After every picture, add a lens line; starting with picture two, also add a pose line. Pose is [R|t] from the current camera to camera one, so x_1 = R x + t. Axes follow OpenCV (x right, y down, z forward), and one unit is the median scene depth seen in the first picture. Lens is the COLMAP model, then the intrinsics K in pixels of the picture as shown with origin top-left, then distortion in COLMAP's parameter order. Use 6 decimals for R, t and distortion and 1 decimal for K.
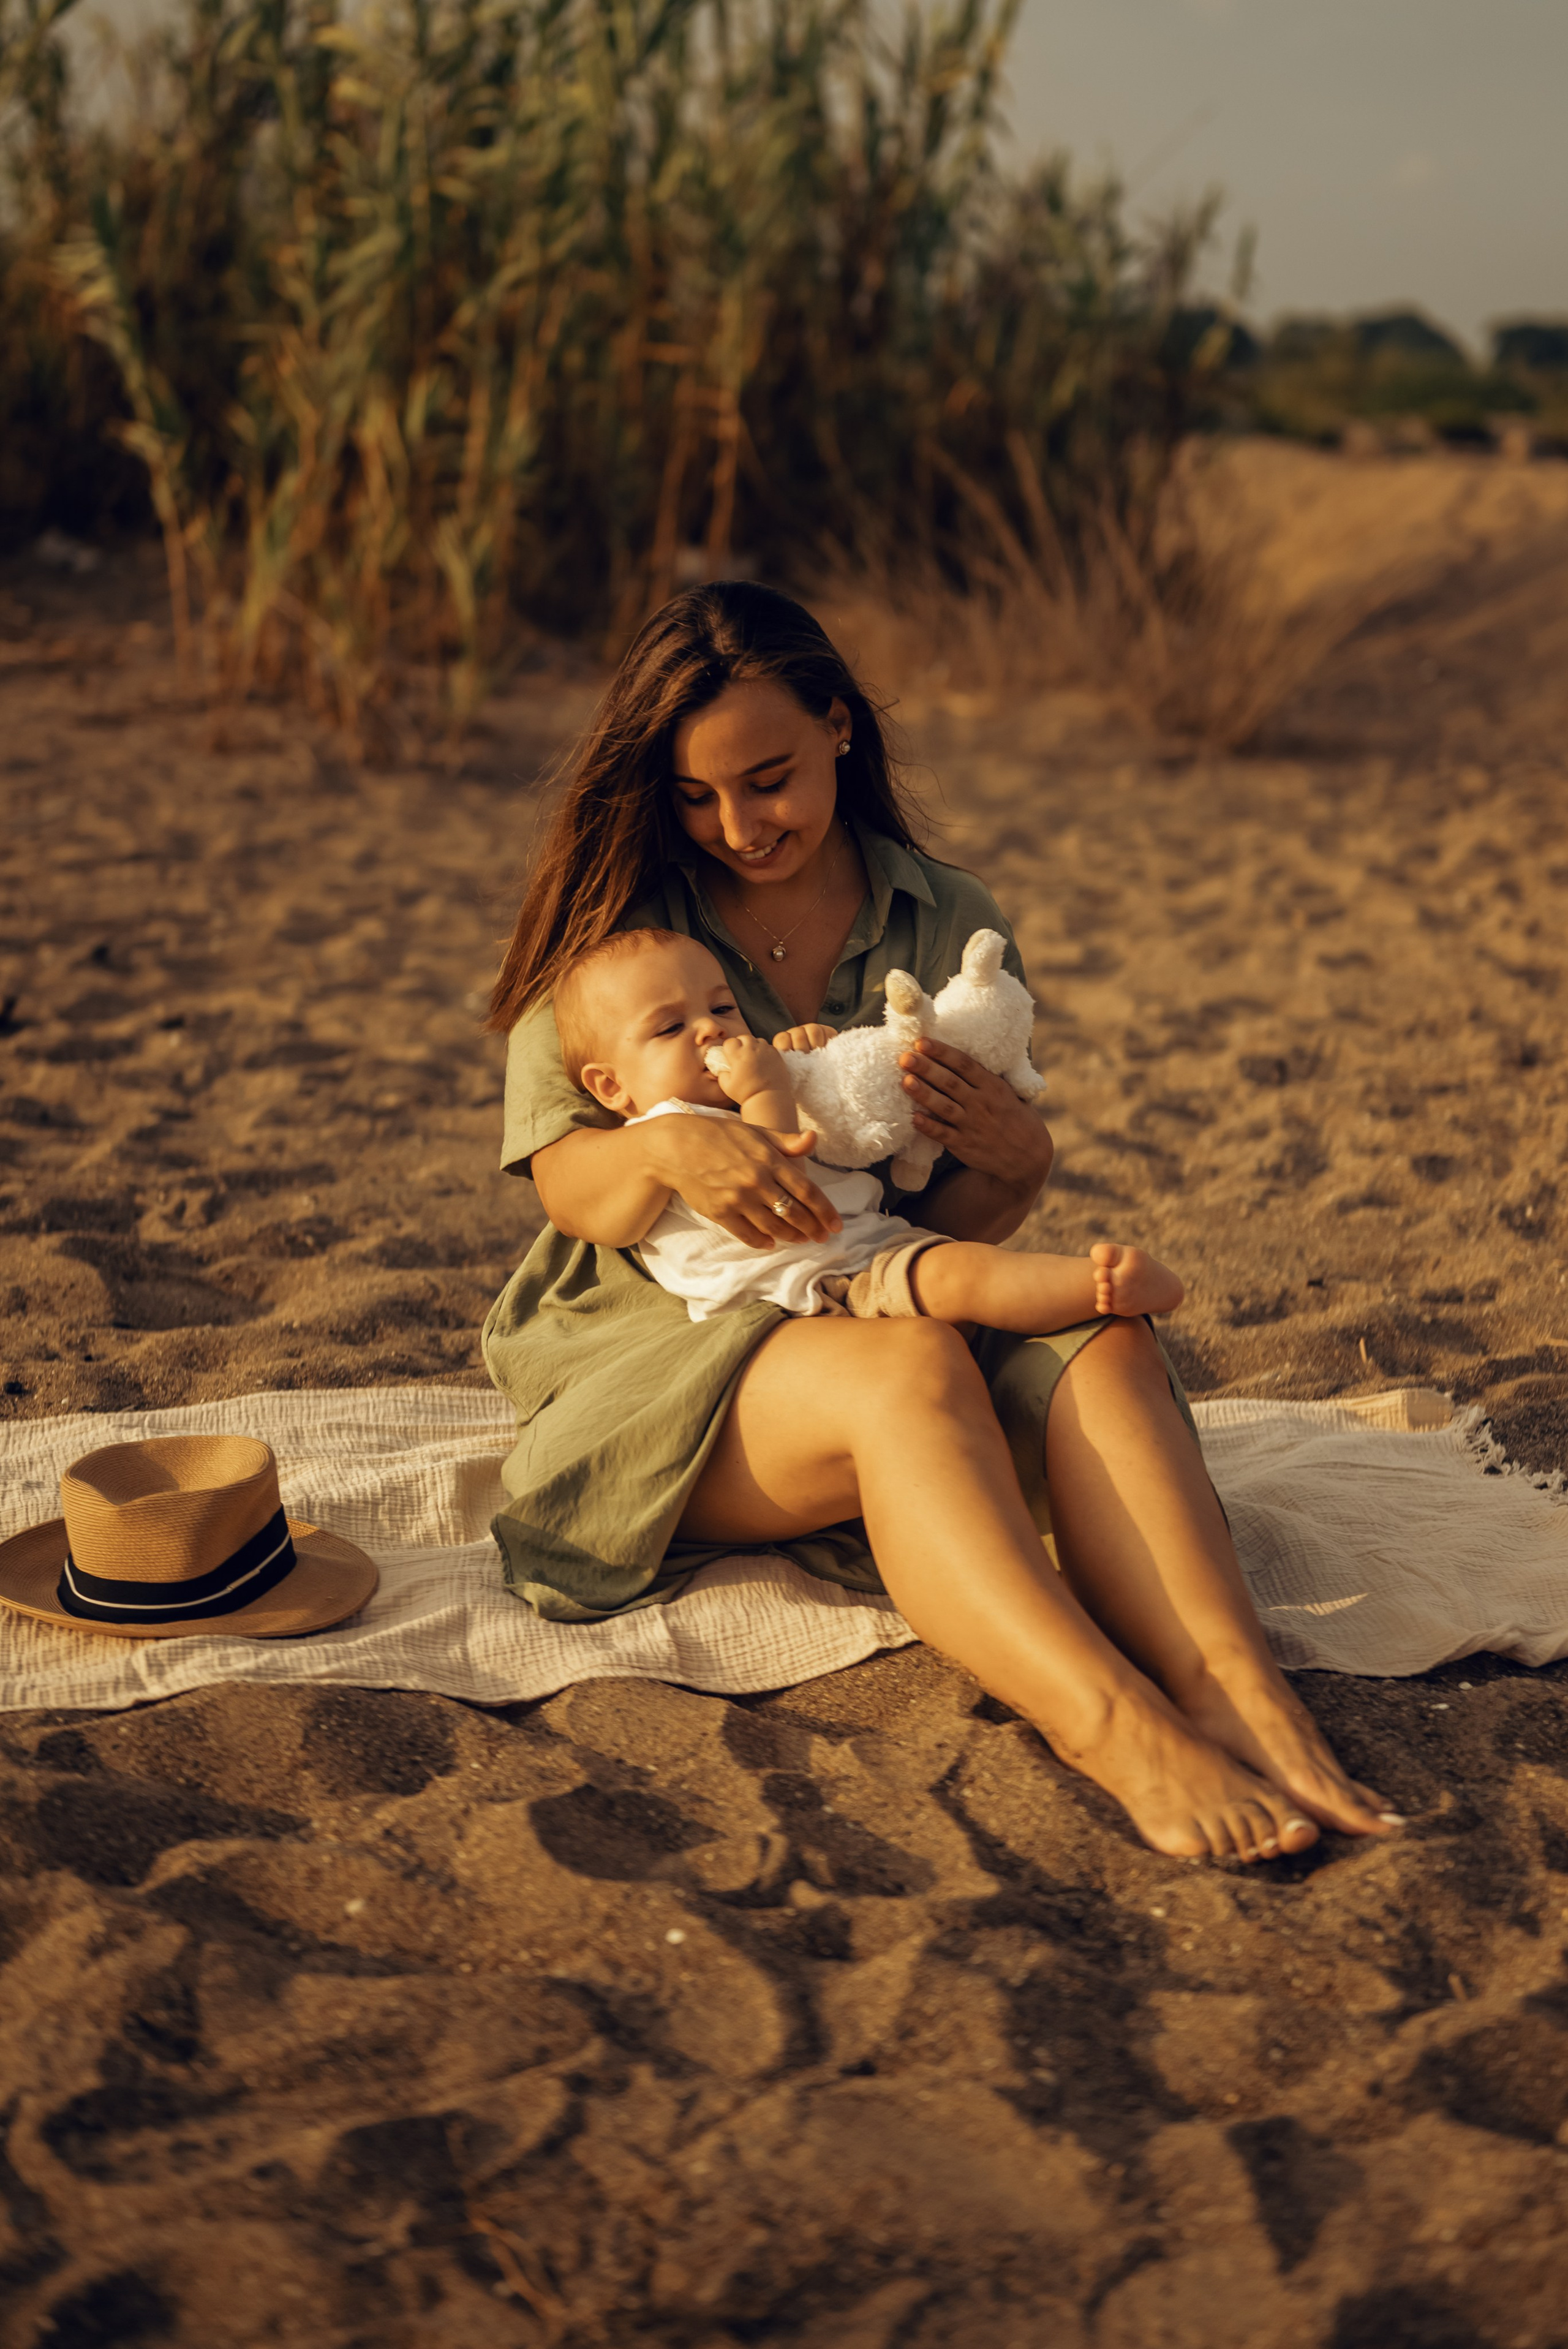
lens RADIAL K [[4153.9, 0, 784.2], [0, 4153.9, 1047.9], [0, 0, 1]] dist [-0.003036, 0.008915]
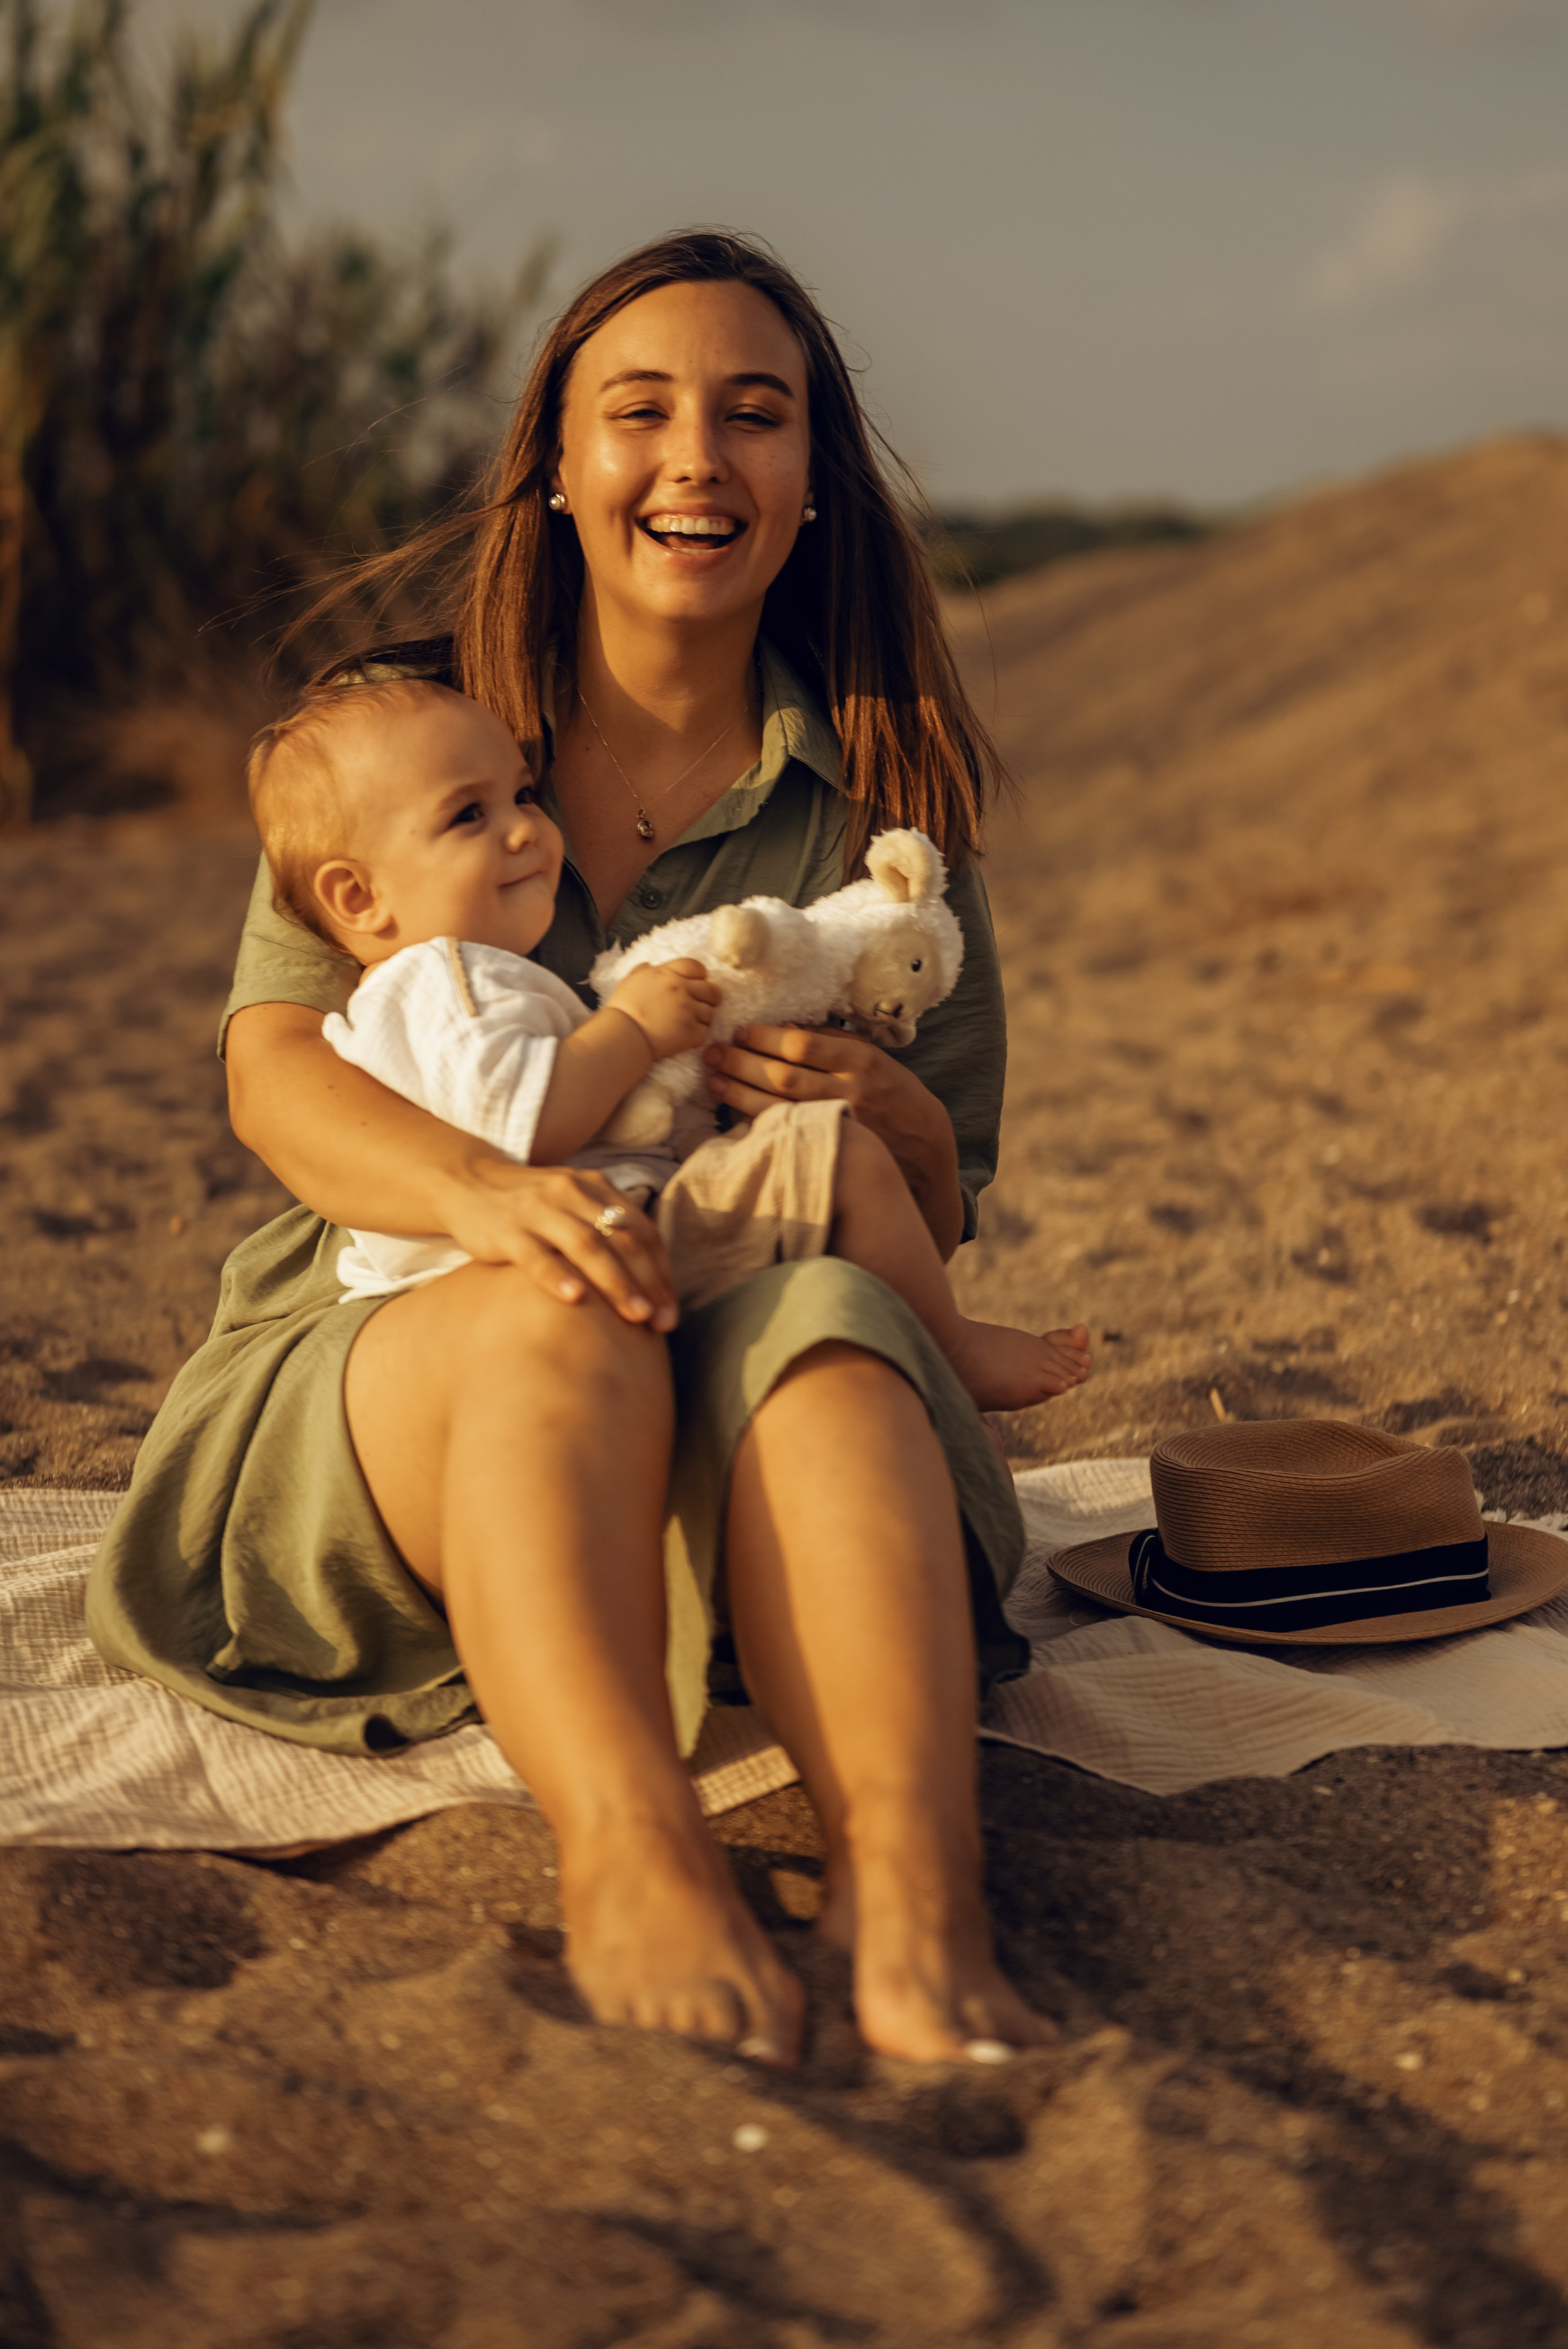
lens RADIAL K [[4601.1, 0, 715.7], [0, 4601.1, 1175.5], [0, 0, 1]] dist [-0.002891, -0.061185]
pose [[0.983371, -0.037382, 0.177719, -0.134540], [0.044956, 0.998236, -0.038783, 0.081603], [-0.175955, 0.046128, 0.983317, 0.259330]]
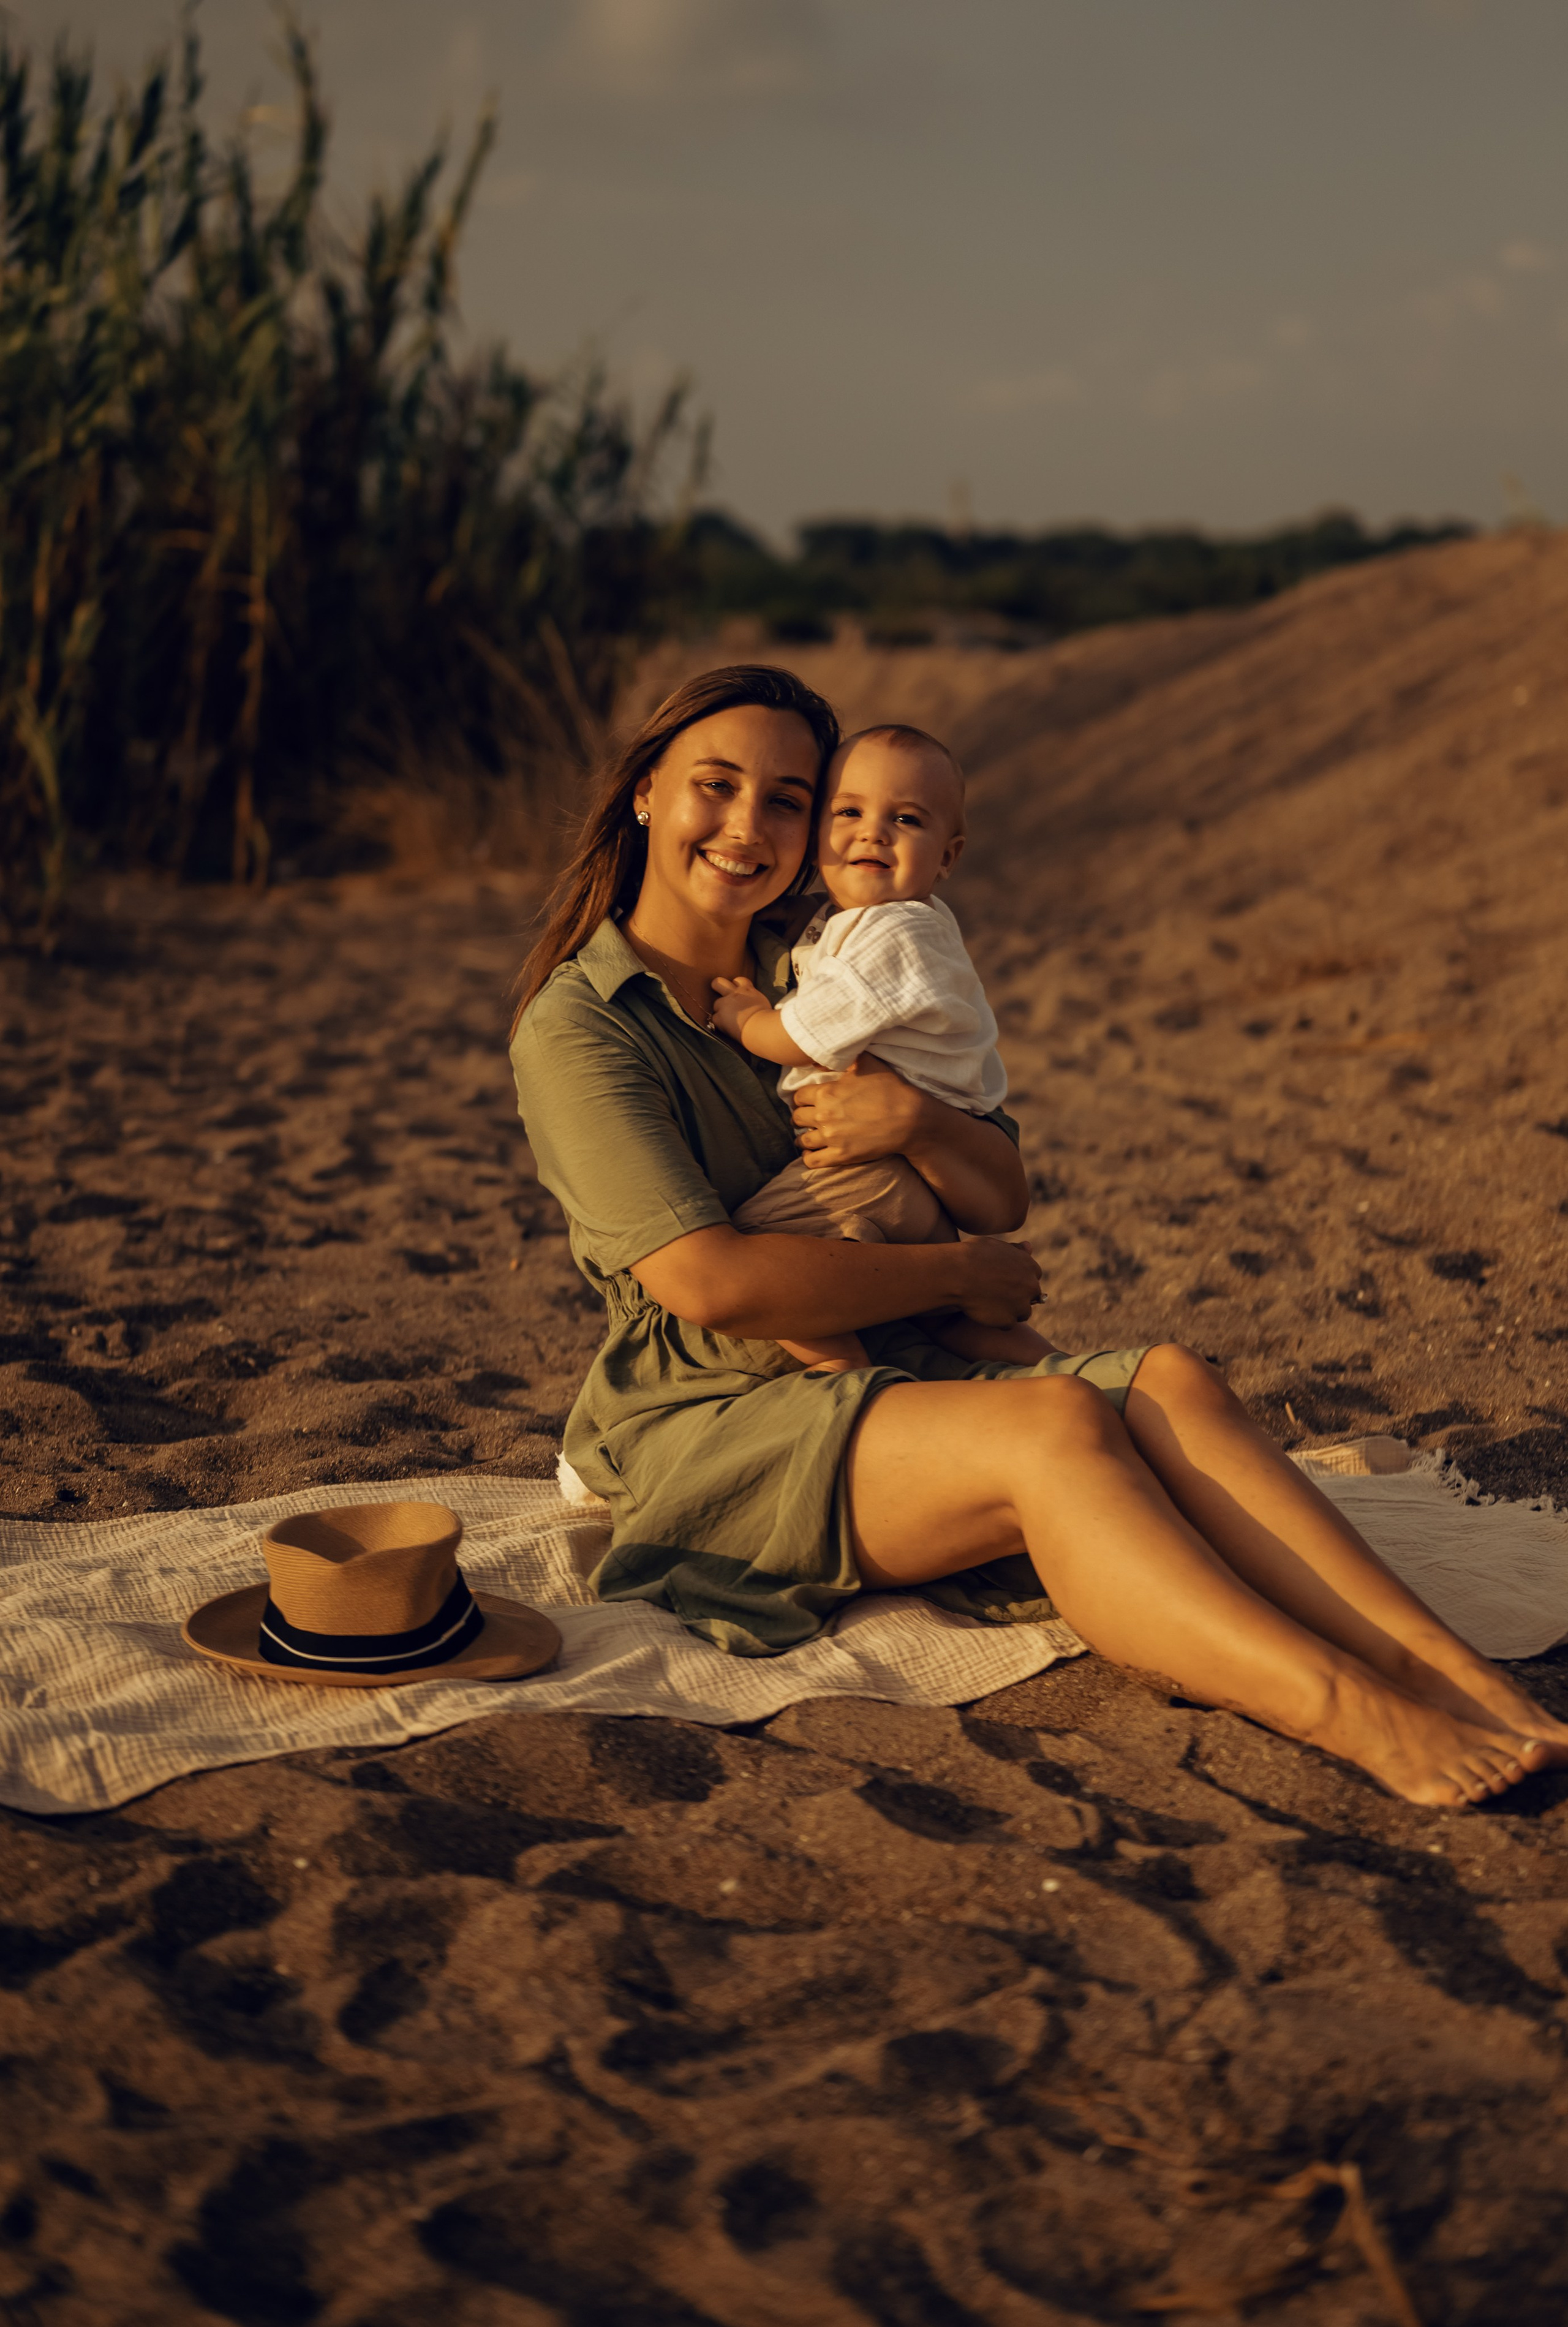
lens RADIAL K [[4320.1, 0, 666.1], [0, 4320.1, 1161.5], [0, 0, 1]] dist [-0.020229, 0.015867]
pose [[0.986690, -0.033816, 0.159055, -0.266194], [0.038591, 0.998889, -0.027031, 0.043768], [-0.157964, 0.032809, 0.986900, -0.103280]]
